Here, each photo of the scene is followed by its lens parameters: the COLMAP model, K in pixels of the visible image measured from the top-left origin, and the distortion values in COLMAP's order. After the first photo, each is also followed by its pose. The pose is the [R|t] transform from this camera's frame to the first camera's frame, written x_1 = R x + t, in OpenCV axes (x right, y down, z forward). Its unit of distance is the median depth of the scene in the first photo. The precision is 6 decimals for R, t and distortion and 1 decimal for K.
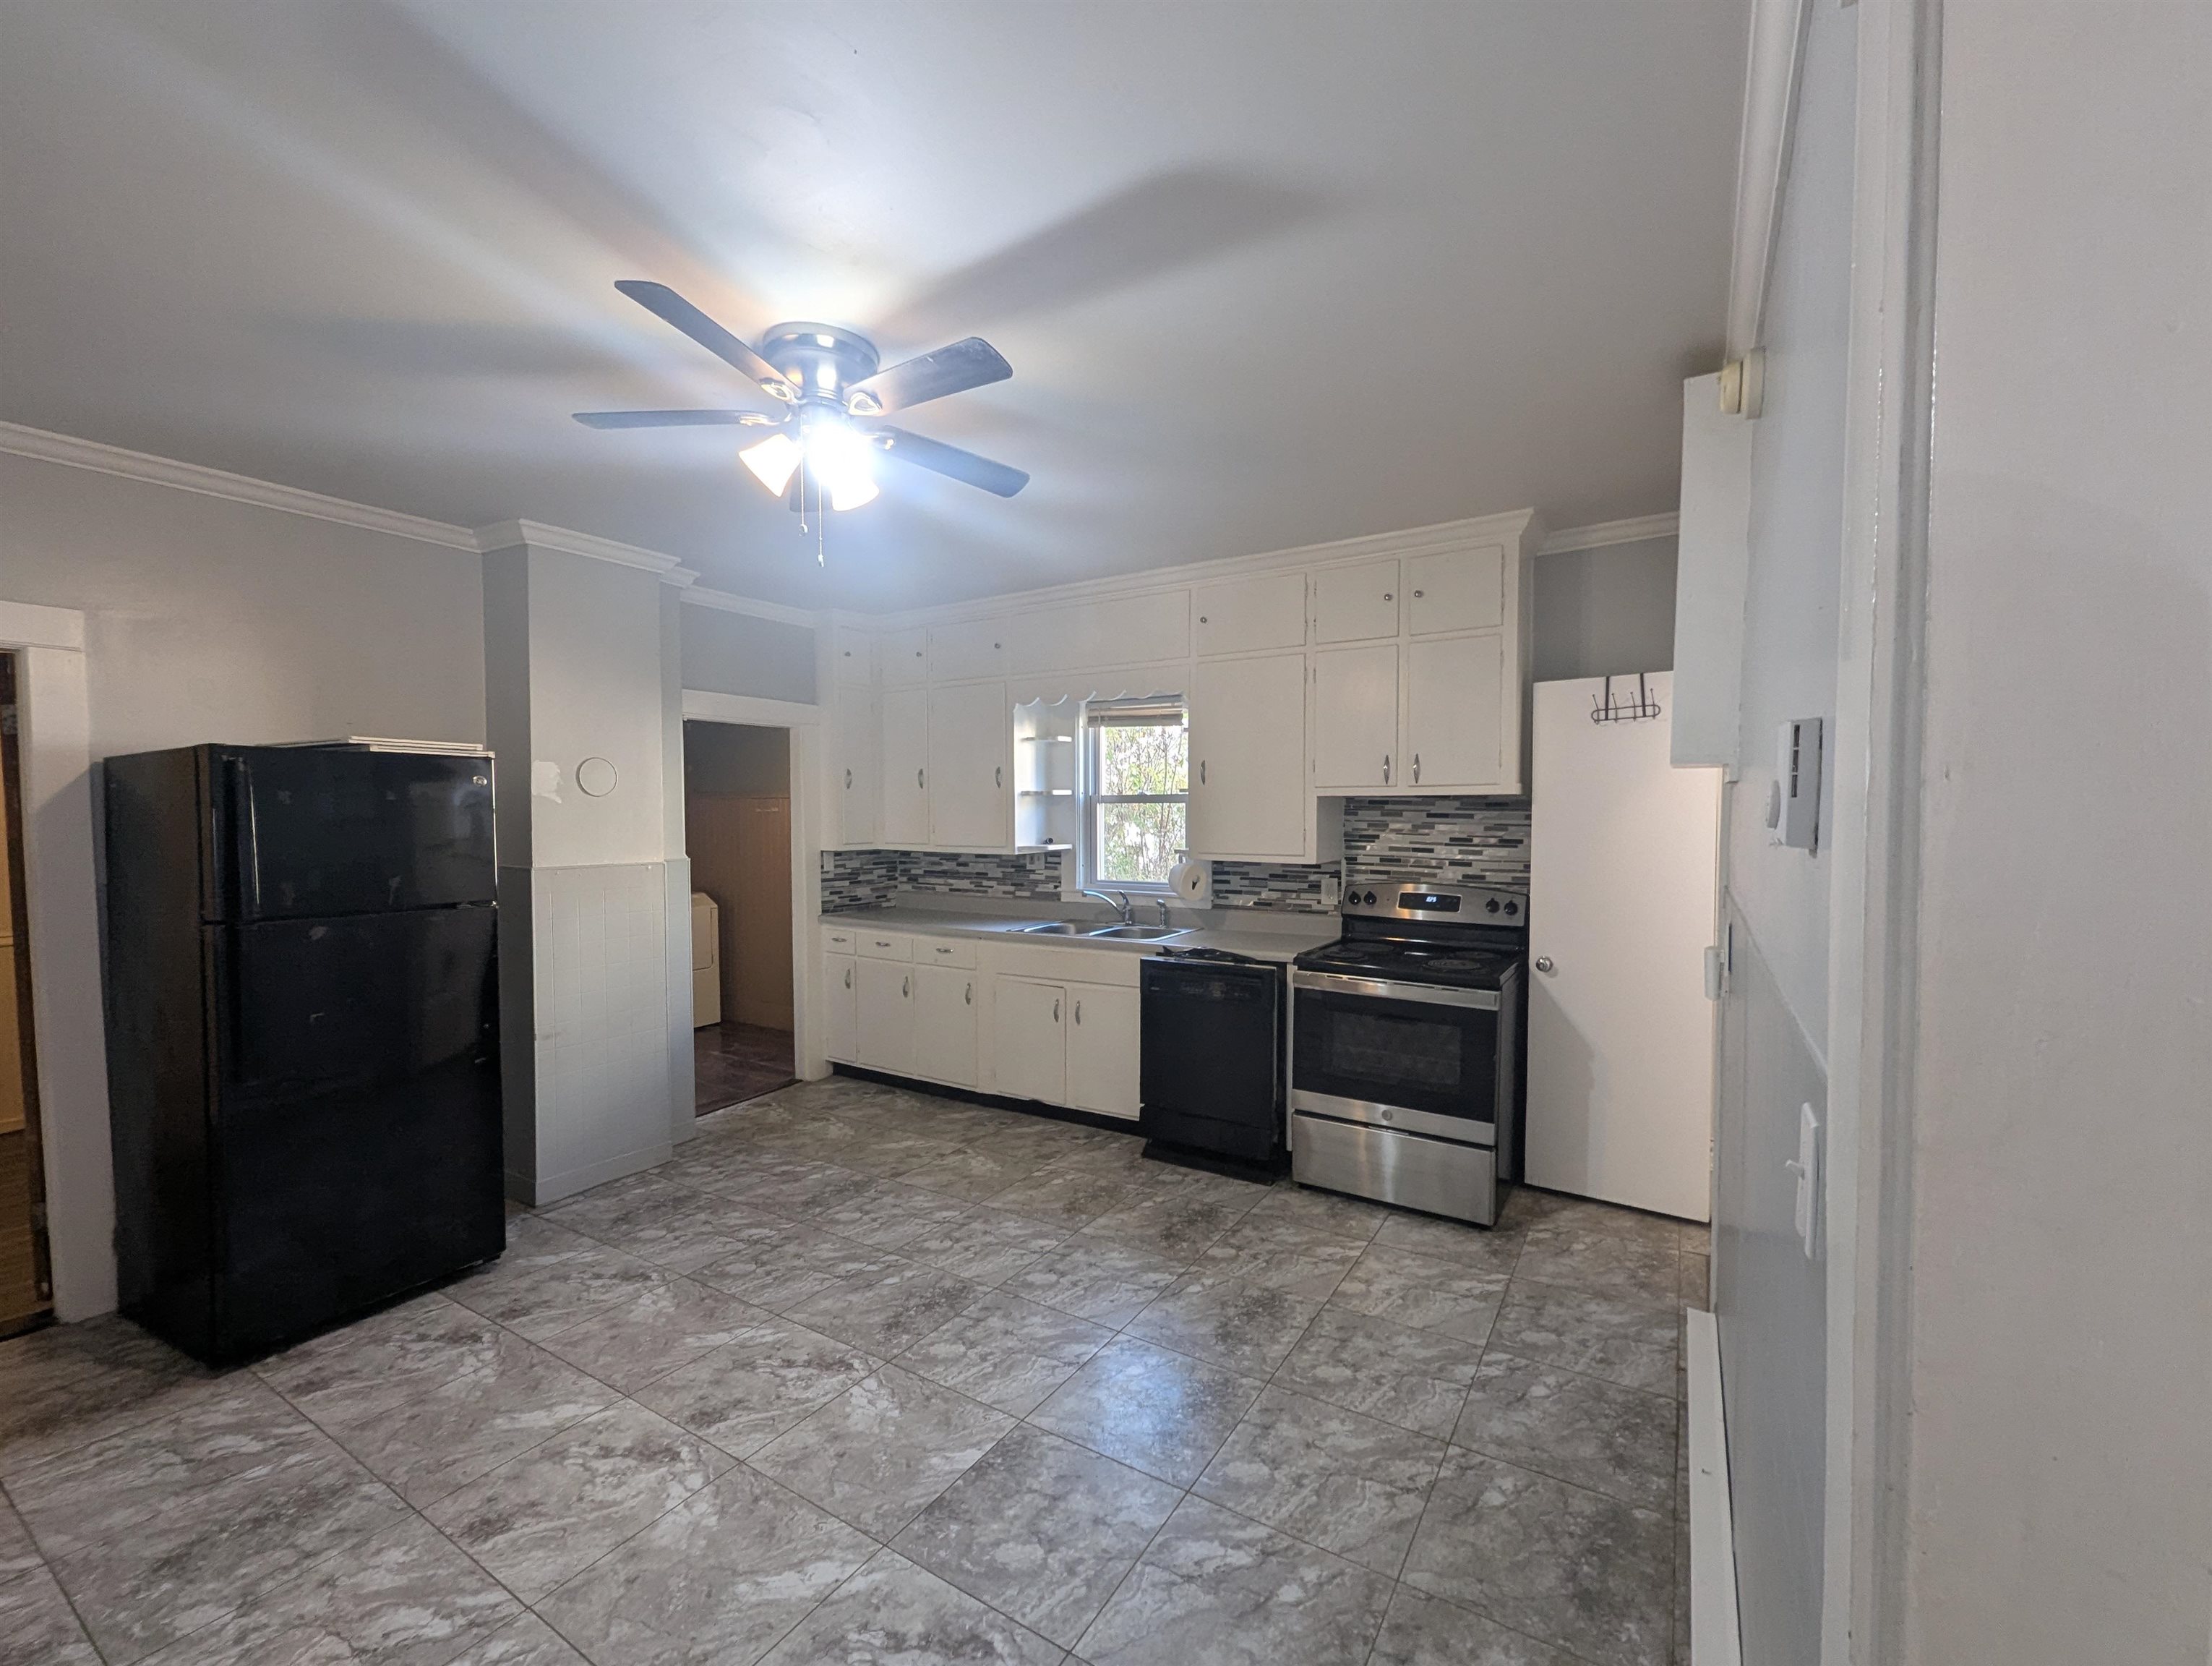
lens RADIAL K [[923.7, 0, 1121.0], [0, 923.7, 849.7], [0, 0, 1]] dist [-0.001609, 0.000171]
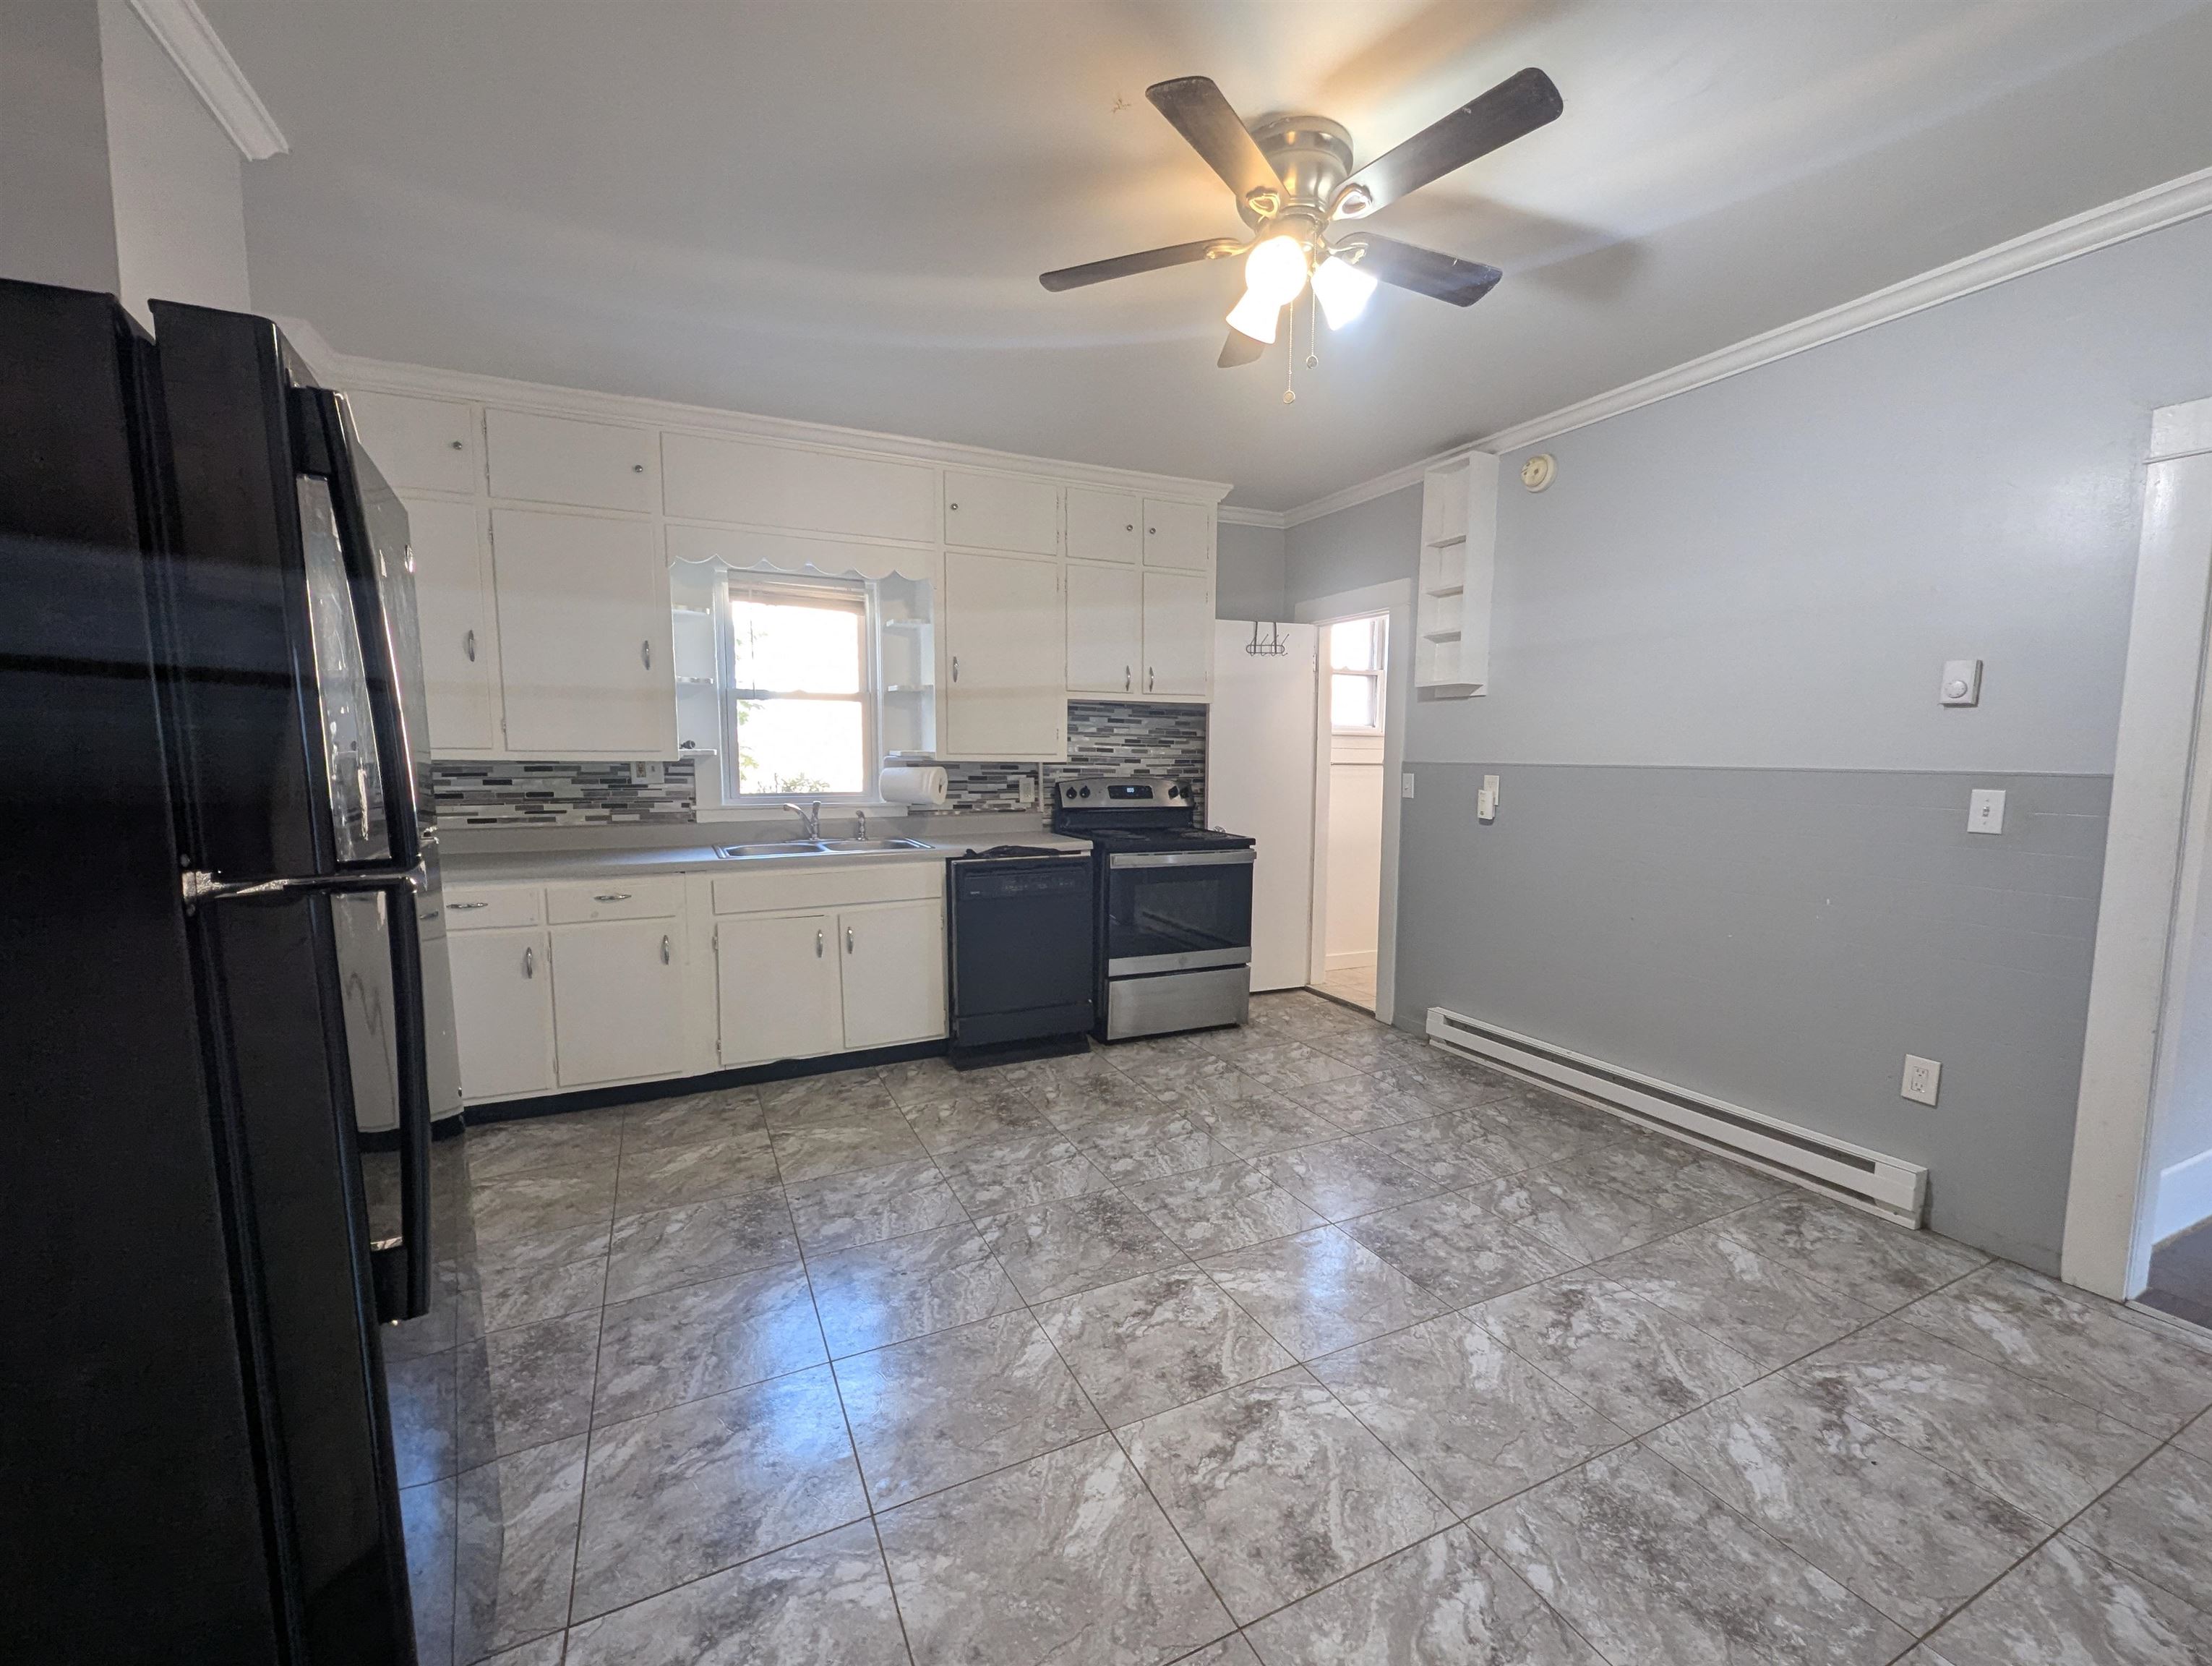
lens RADIAL K [[923.7, 0, 1121.0], [0, 923.7, 849.7], [0, 0, 1]] dist [-0.001609, 0.000171]
pose [[0.537691, -0.086468, 0.838696, -0.703657], [0.027005, 0.995983, 0.085370, 0.028459], [-0.842709, -0.023253, 0.537867, 0.367257]]
